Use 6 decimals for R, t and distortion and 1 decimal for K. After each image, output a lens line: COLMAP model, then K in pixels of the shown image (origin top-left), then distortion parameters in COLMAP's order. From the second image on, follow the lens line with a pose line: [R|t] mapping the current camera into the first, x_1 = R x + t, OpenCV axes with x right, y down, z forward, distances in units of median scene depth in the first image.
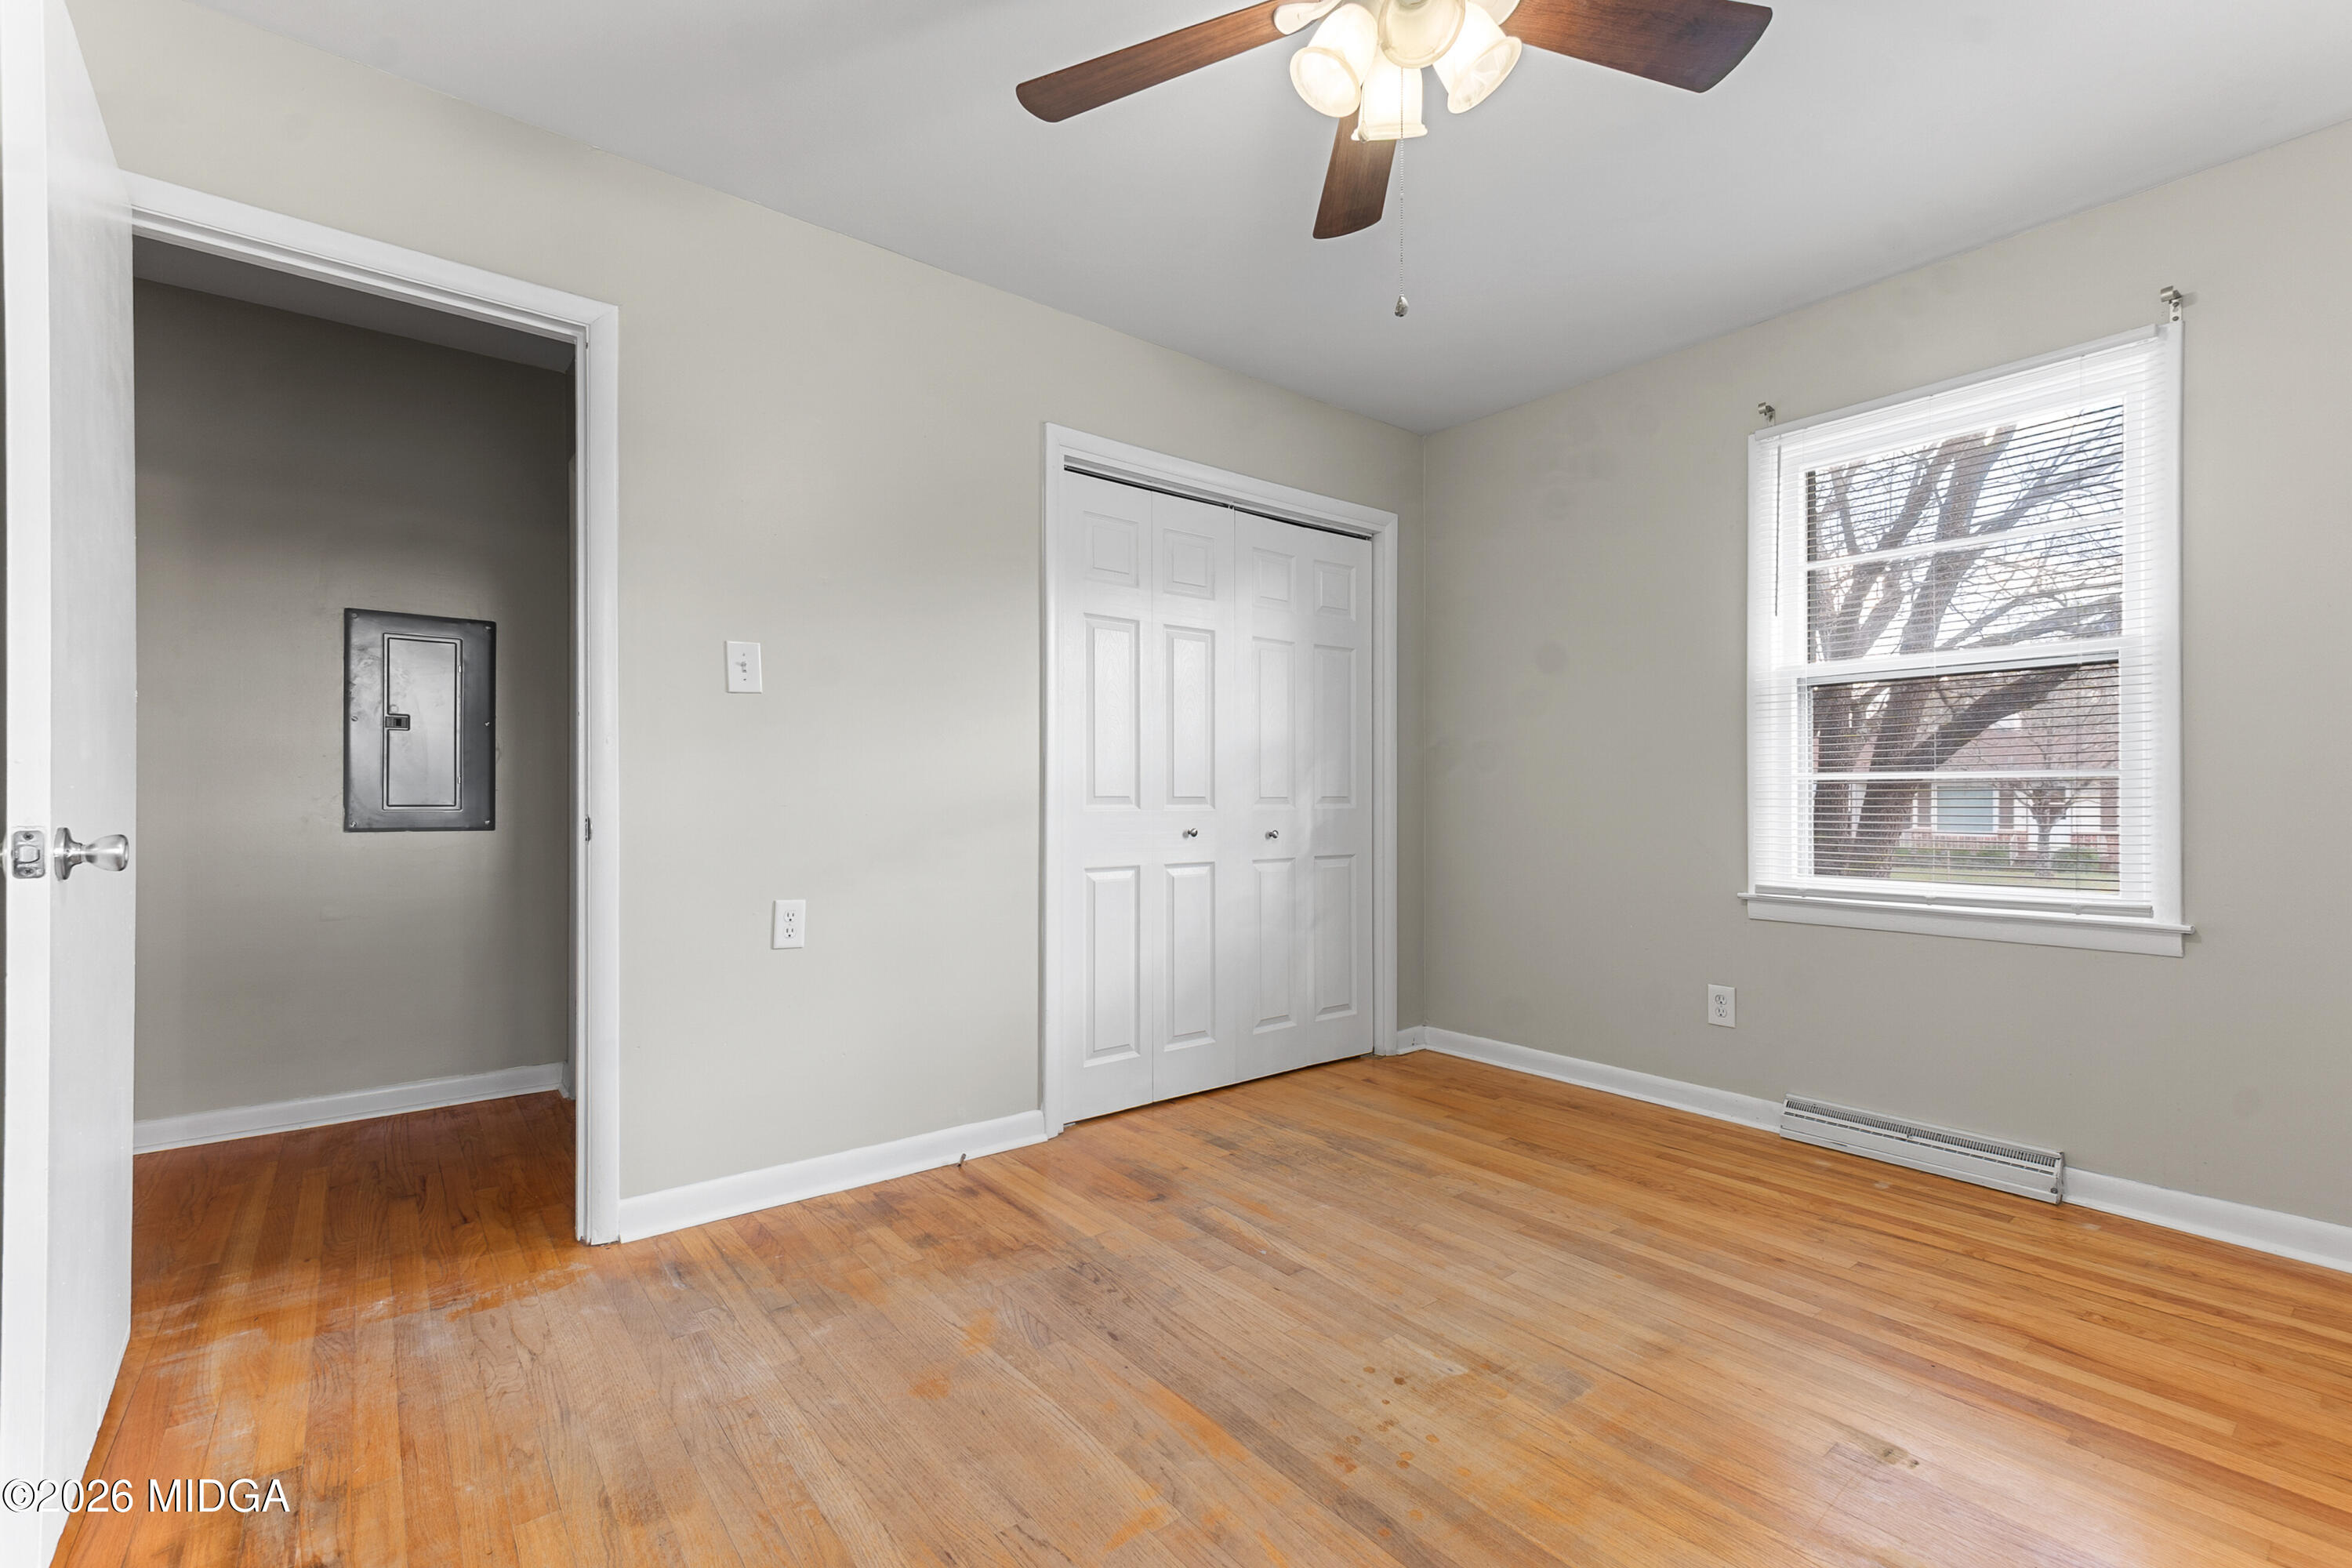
lens RADIAL K [[1008.7, 0, 1160.0], [0, 1008.7, 795.6], [0, 0, 1]] dist [0.011160, 0.000208]
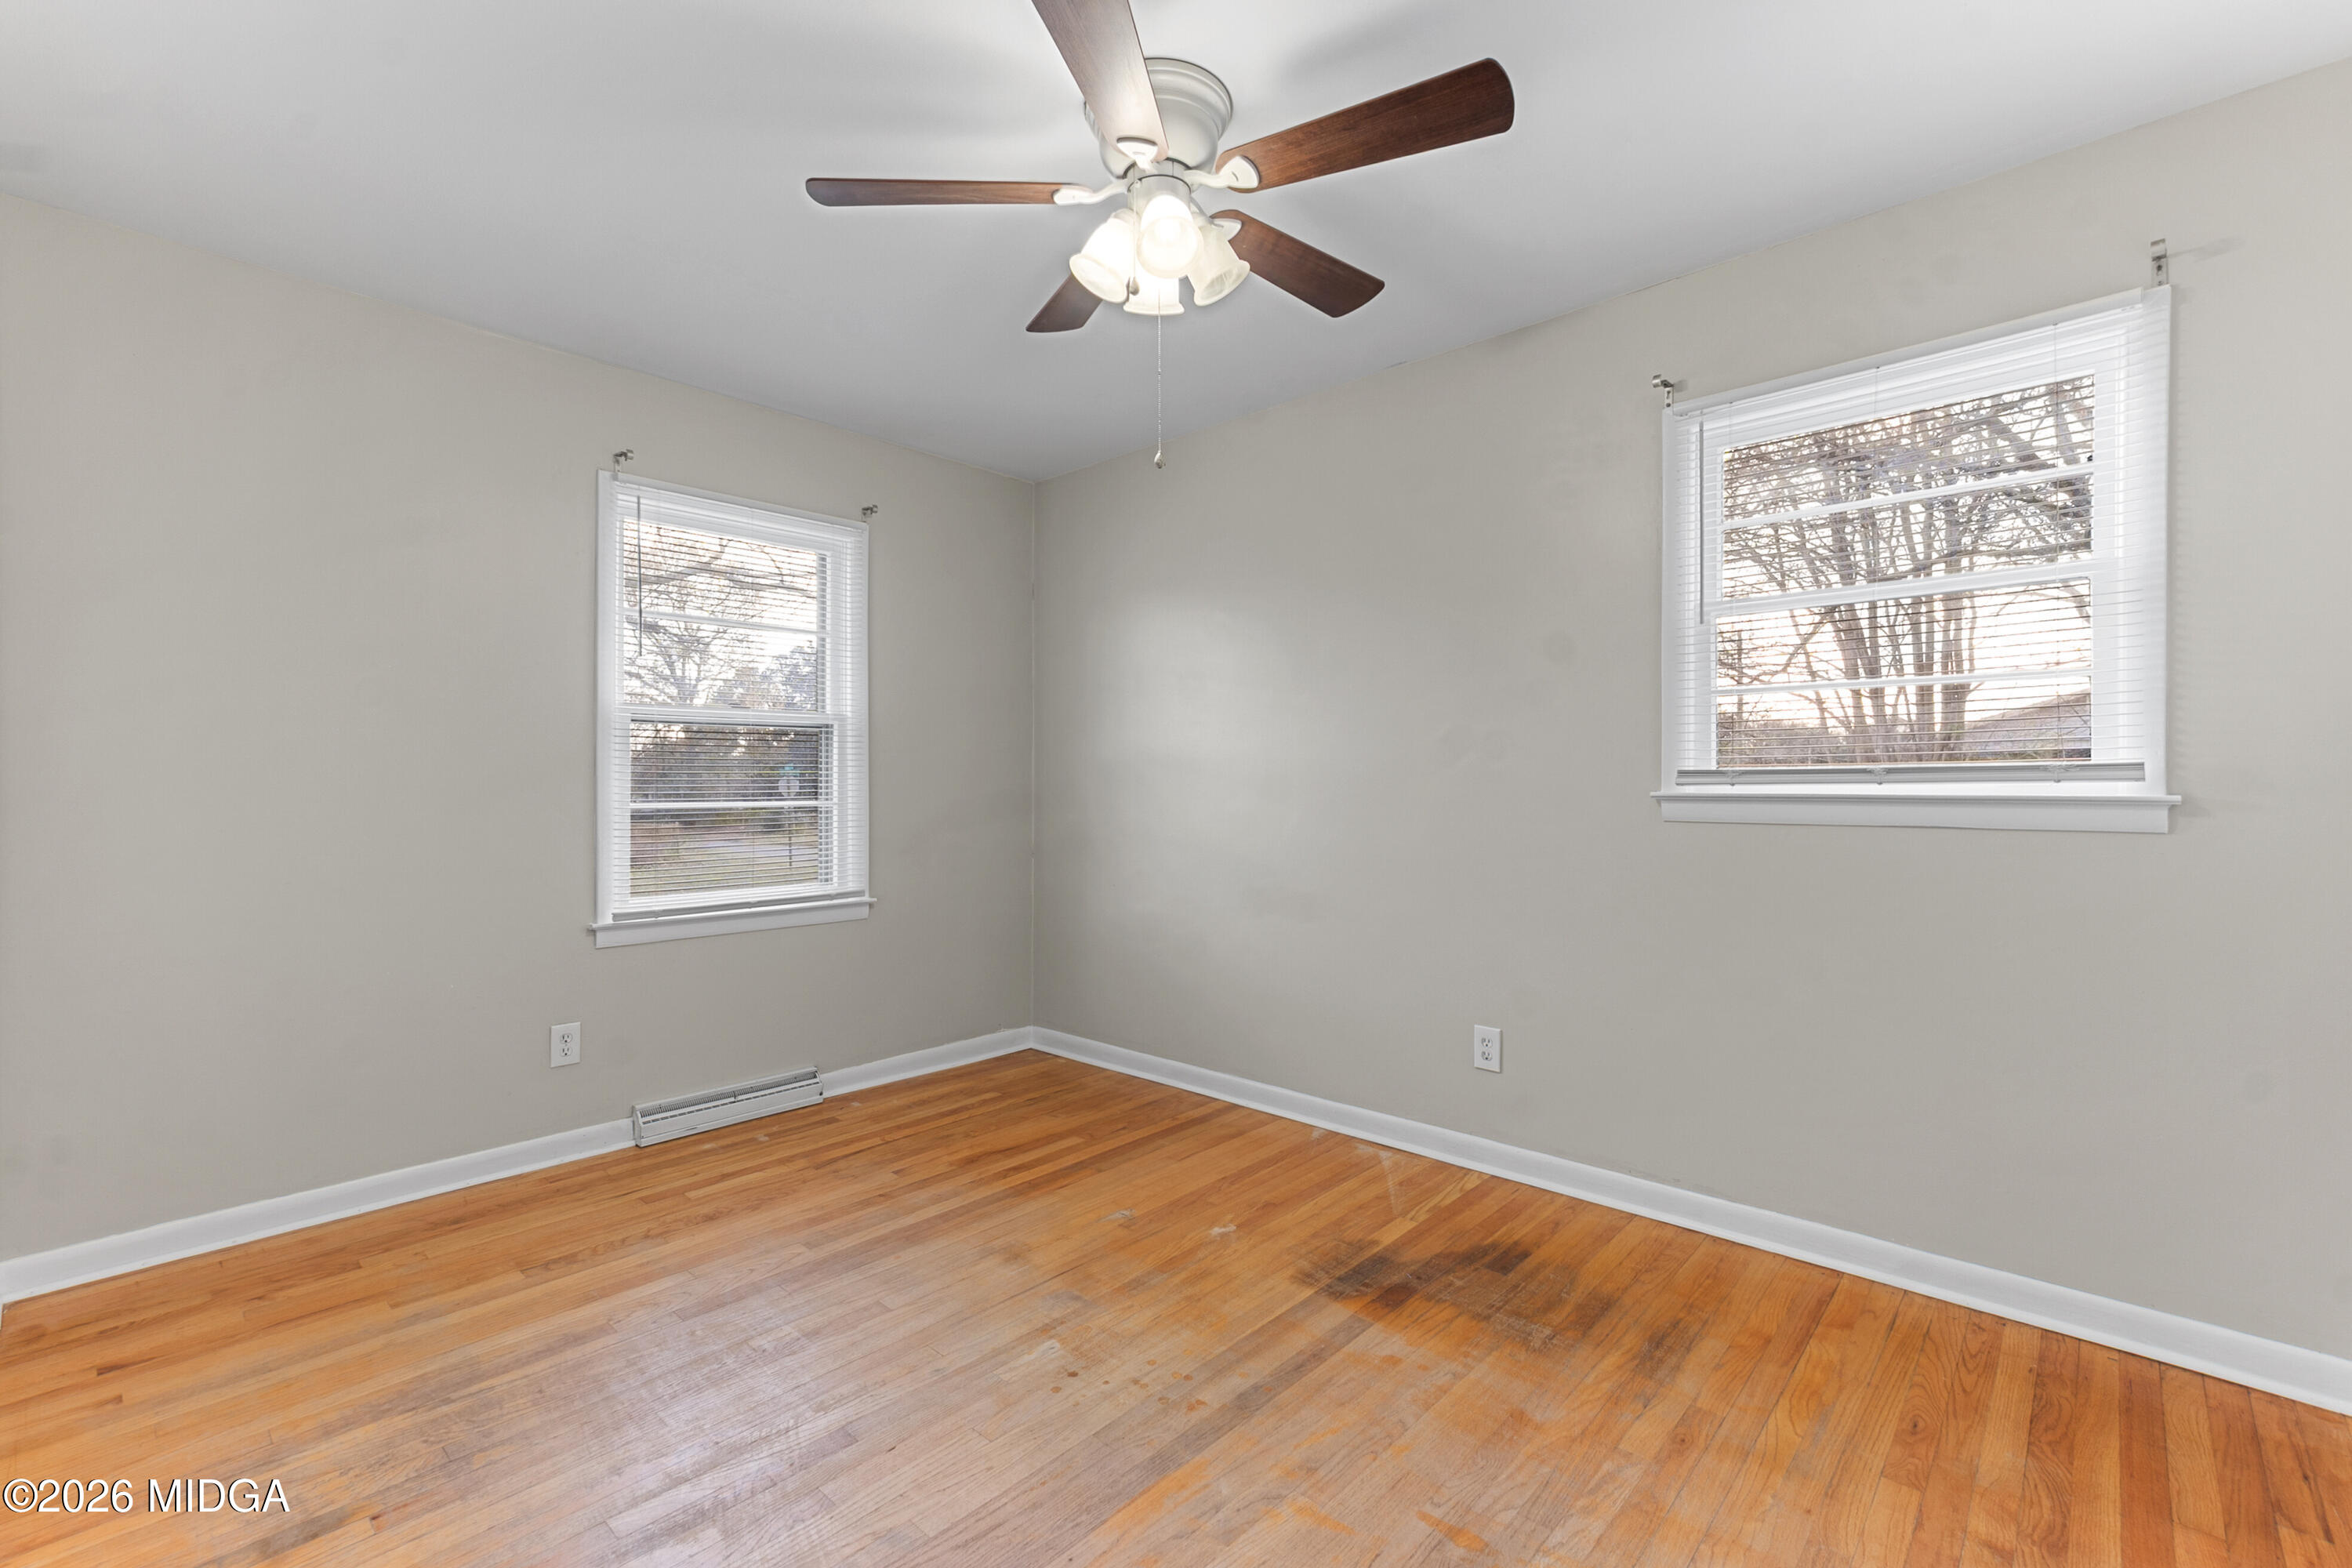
lens RADIAL K [[1008.7, 0, 1160.0], [0, 1008.7, 795.6], [0, 0, 1]] dist [0.011160, 0.000208]
pose [[-0.143211, -0.012631, 0.989612, -0.565699], [0.000379, 0.999918, 0.012817, -0.049000], [-0.989692, 0.002210, -0.143195, 0.686641]]
